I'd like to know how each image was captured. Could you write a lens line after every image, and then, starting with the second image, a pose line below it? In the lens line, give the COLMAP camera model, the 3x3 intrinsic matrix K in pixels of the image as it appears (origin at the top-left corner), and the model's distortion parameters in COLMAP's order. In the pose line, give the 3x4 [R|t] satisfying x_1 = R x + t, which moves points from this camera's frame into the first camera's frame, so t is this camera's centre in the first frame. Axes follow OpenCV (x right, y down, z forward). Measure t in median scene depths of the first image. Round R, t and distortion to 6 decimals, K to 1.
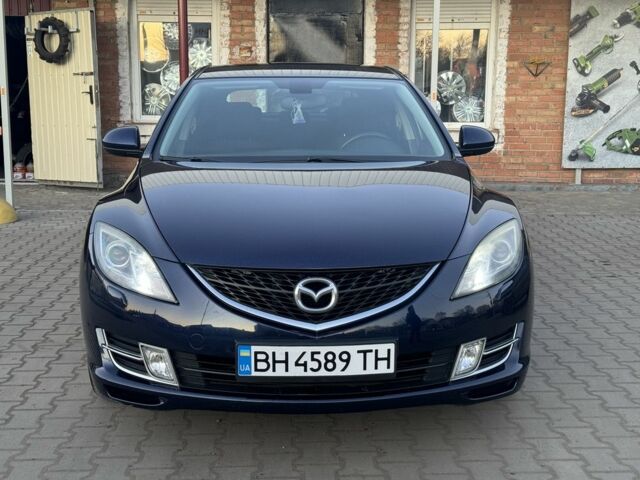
lens RADIAL K [[798.3, 0, 314.9], [0, 798.3, 241.4], [0, 0, 1]] dist [0.085680, 0.000000]
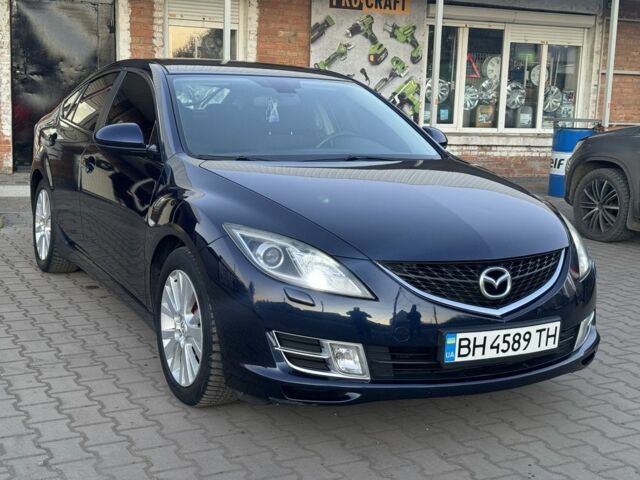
lens RADIAL K [[798.3, 0, 317.3], [0, 798.3, 241.0], [0, 0, 1]] dist [0.085680, 0.000000]
pose [[0.923733, -0.040961, 0.380842, -0.632647], [0.039374, 0.999153, 0.011962, -0.012573], [-0.381009, 0.003946, 0.924563, 0.078611]]
